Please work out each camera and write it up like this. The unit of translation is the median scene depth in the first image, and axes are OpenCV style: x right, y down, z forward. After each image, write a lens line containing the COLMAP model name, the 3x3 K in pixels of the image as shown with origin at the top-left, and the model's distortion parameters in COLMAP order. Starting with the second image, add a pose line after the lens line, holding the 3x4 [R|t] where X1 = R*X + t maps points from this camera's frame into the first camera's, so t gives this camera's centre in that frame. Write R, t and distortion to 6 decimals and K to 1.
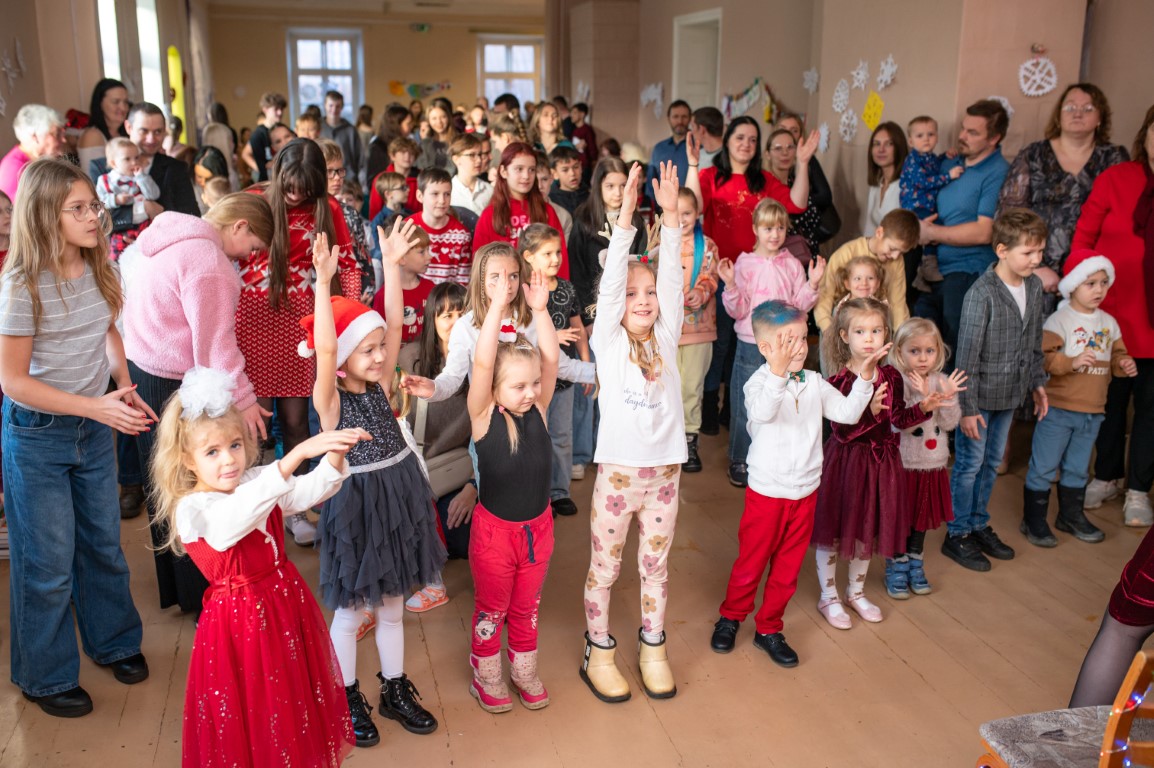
lens RADIAL K [[1118.1, 0, 577.0], [0, 1118.1, 384.0], [0, 0, 1]] dist [-0.053167, 0.098885]
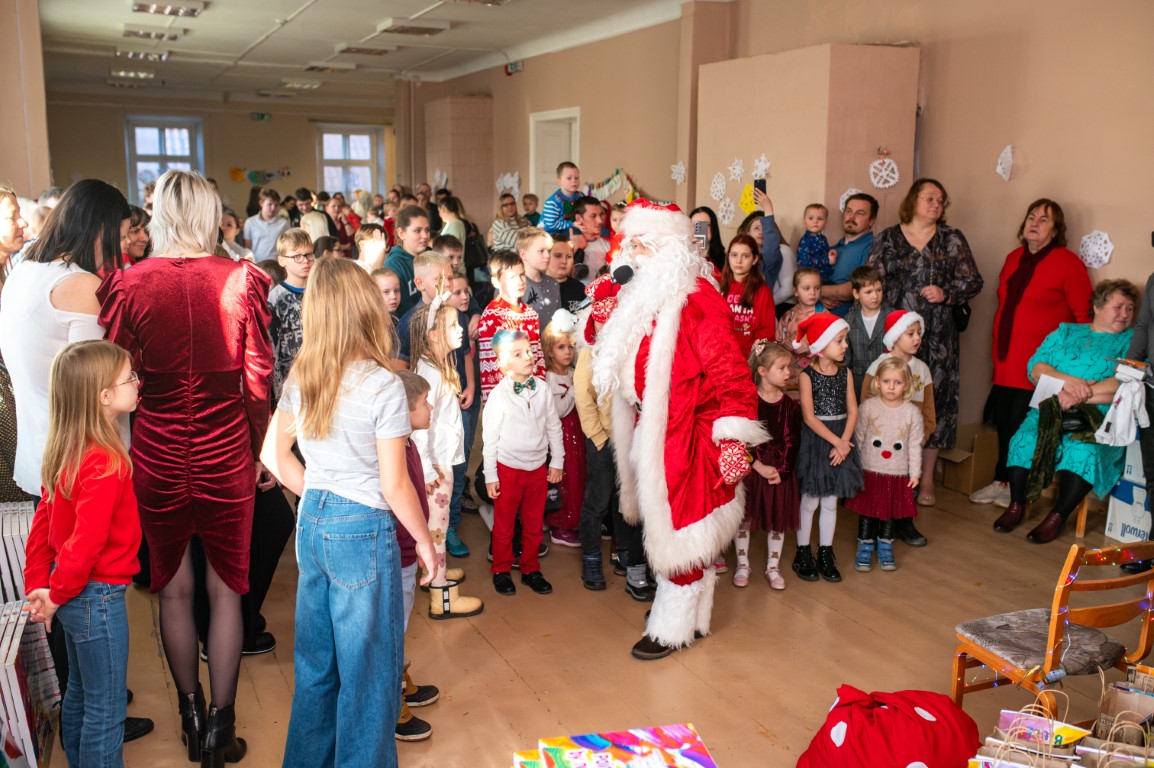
lens RADIAL K [[1118.1, 0, 577.0], [0, 1118.1, 384.0], [0, 0, 1]] dist [-0.053167, 0.098885]
pose [[0.982566, -0.030273, 0.183435, -0.121196], [0.043347, 0.996765, -0.067686, 0.022702], [-0.180792, 0.074457, 0.980699, -0.113161]]
